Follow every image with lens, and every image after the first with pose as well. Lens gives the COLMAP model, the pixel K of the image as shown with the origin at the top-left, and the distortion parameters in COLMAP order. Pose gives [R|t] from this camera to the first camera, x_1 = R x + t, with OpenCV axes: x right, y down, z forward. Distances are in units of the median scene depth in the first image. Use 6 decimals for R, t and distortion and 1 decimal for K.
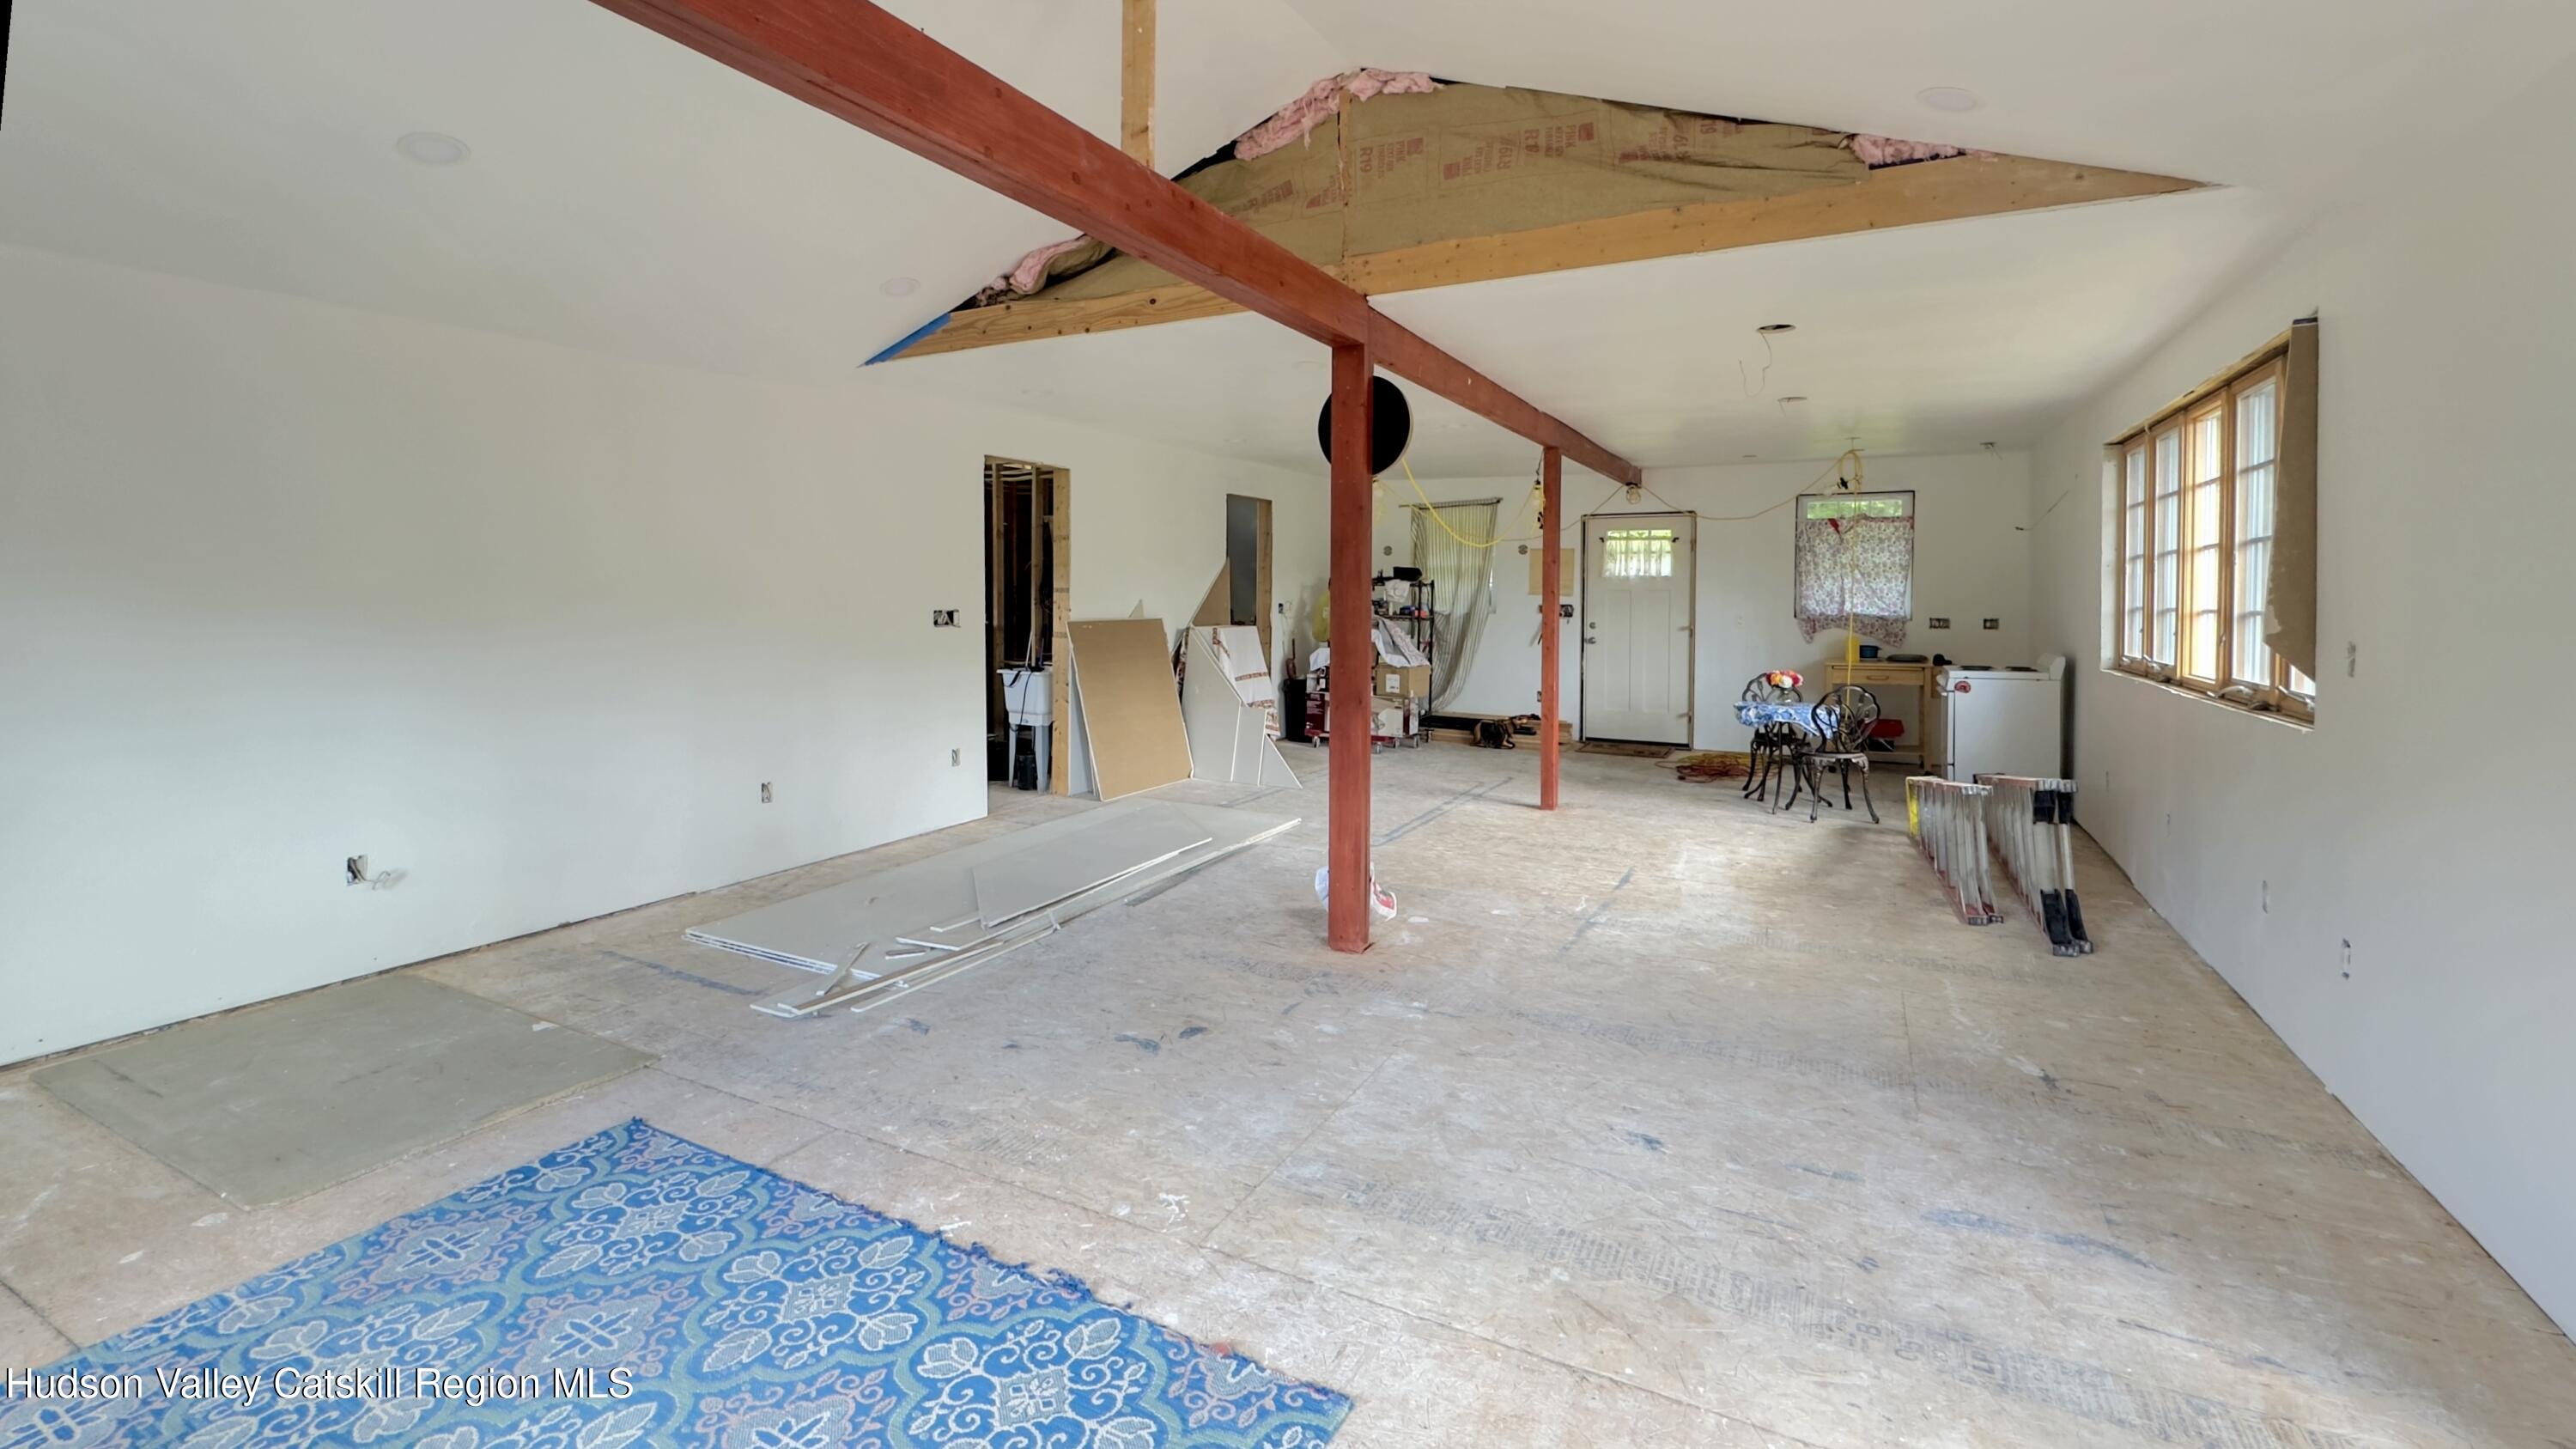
lens RADIAL K [[1067.3, 0, 1292.6], [0, 1067.3, 693.7], [0, 0, 1]] dist [-0.000396, -0.000227]
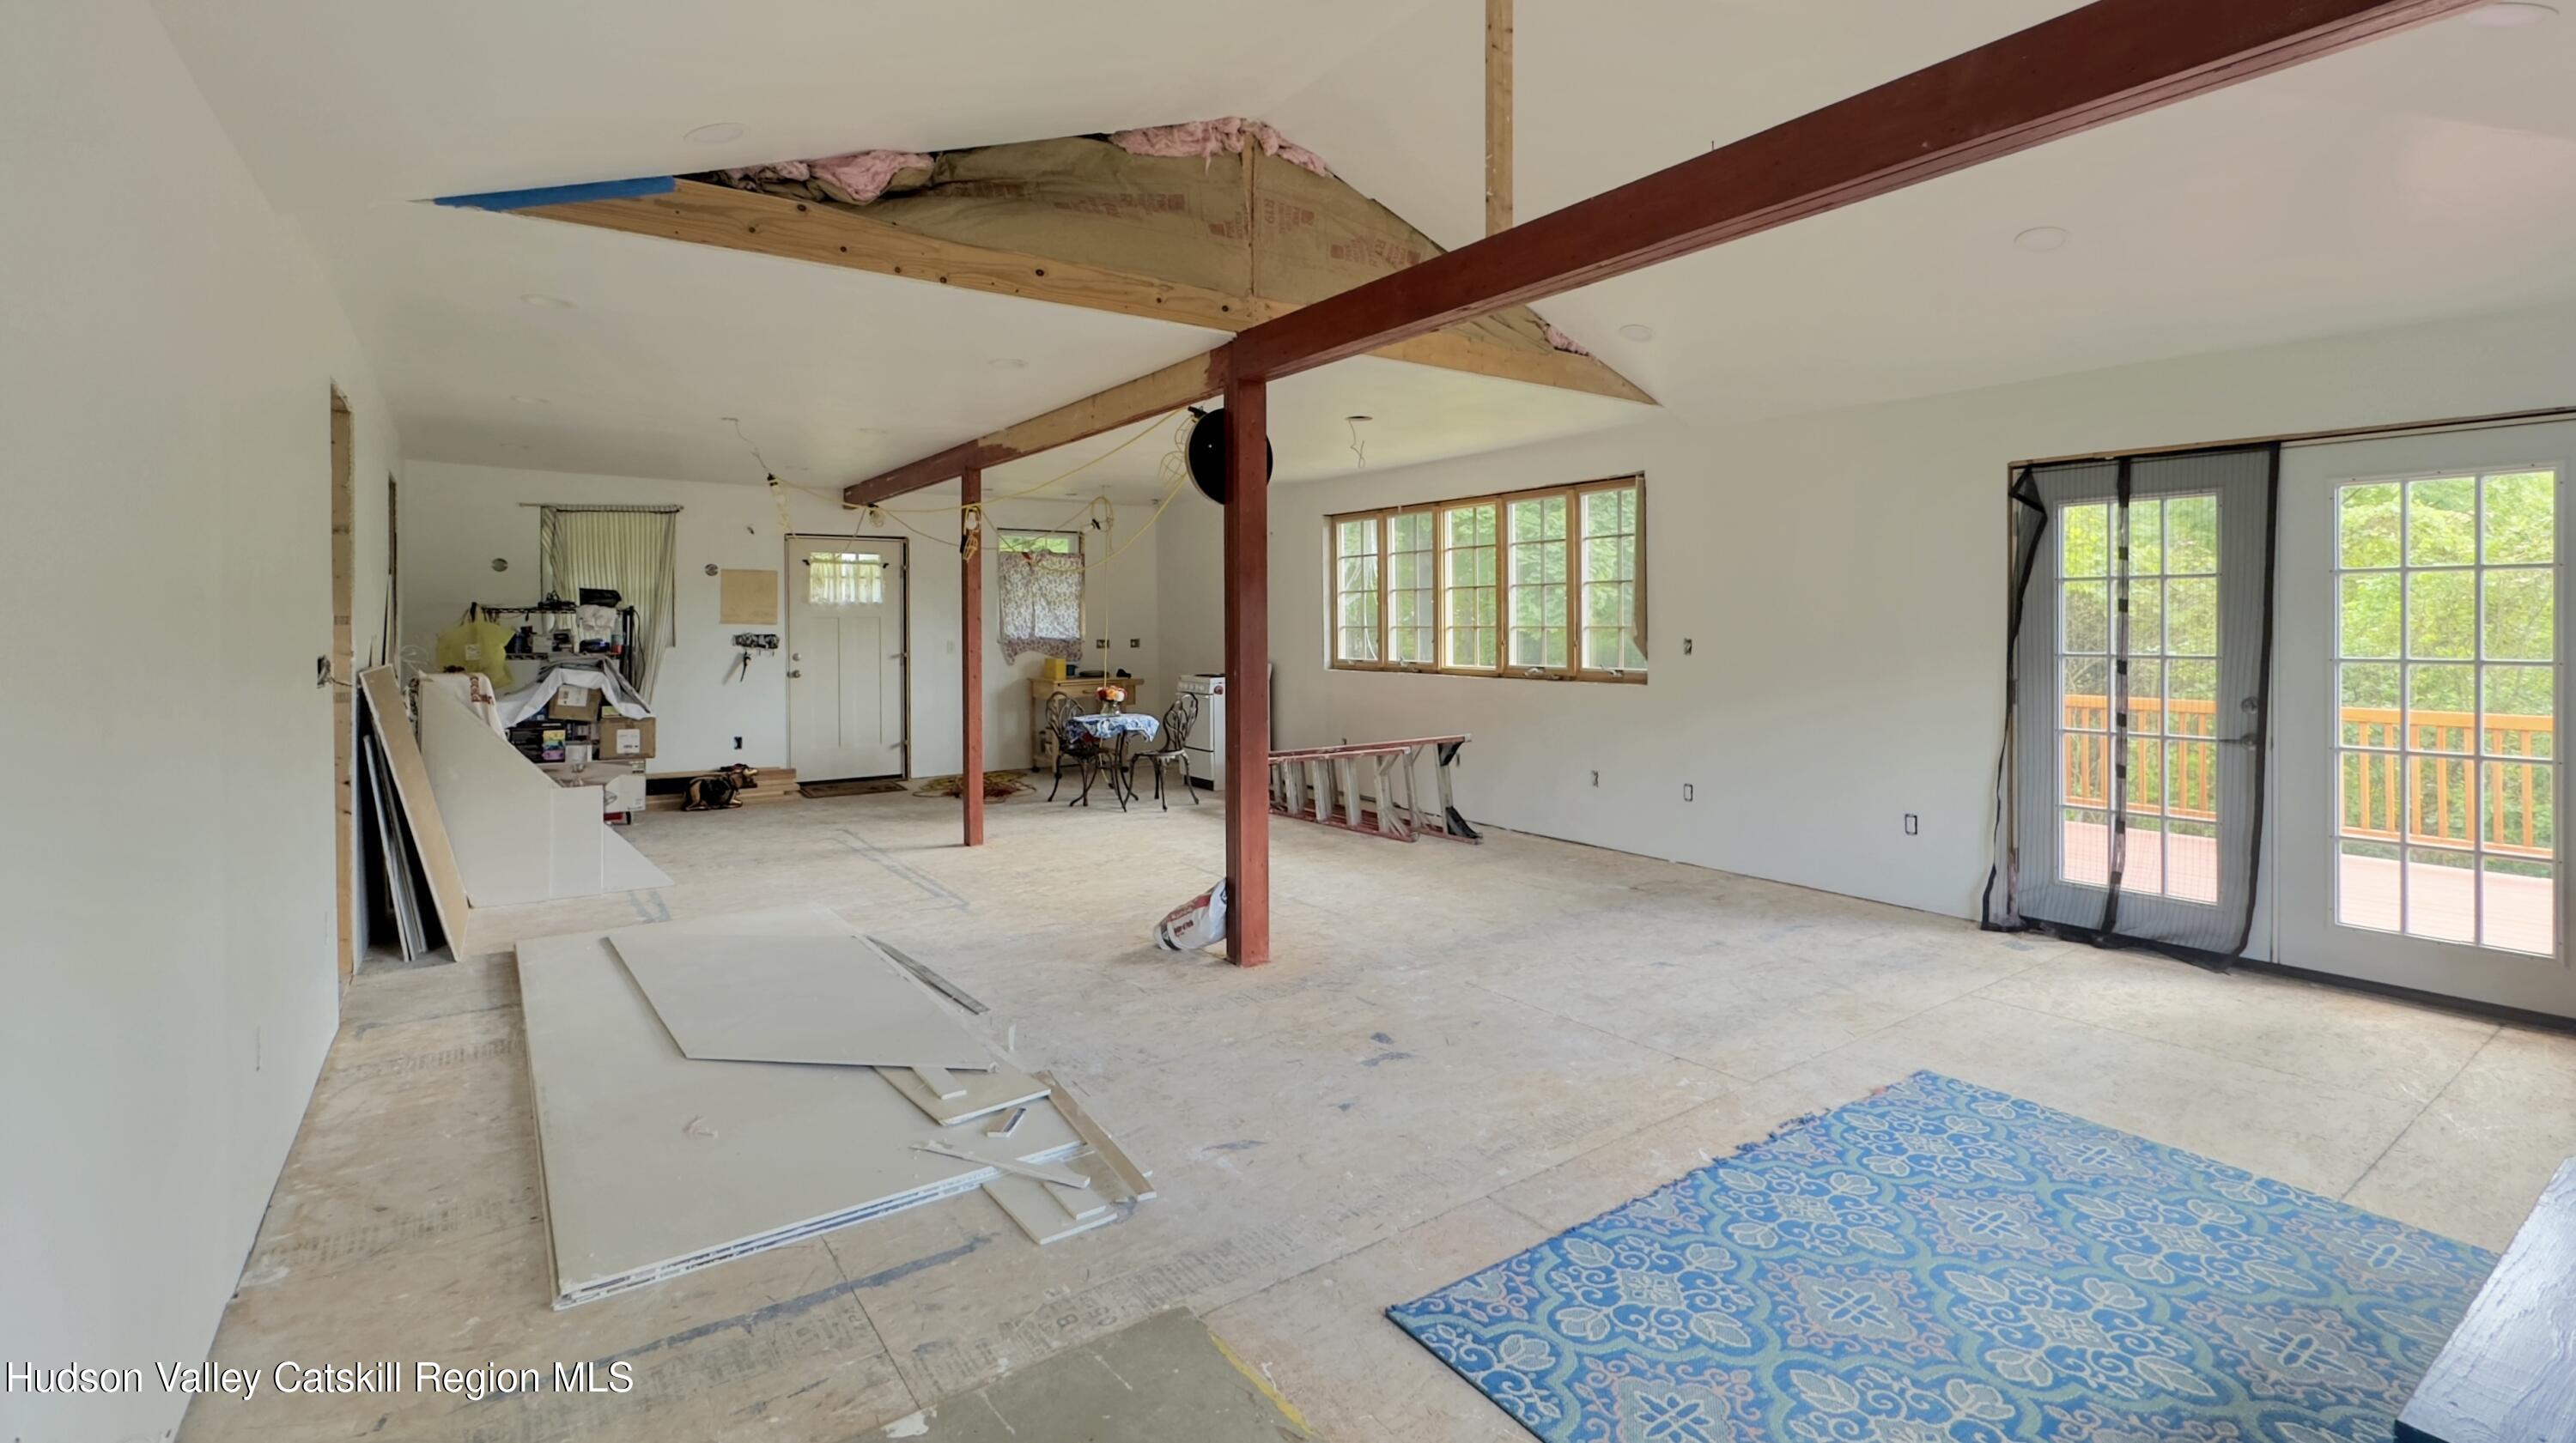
lens RADIAL K [[1145.2, 0, 1288.0], [0, 1145.2, 721.5], [0, 0, 1]] dist [-0.000994, 0.000033]
pose [[0.459571, -0.084474, 0.884115, -1.136574], [0.090883, 0.994714, 0.047799, -0.054439], [-0.883479, 0.058384, 0.464819, 0.562285]]
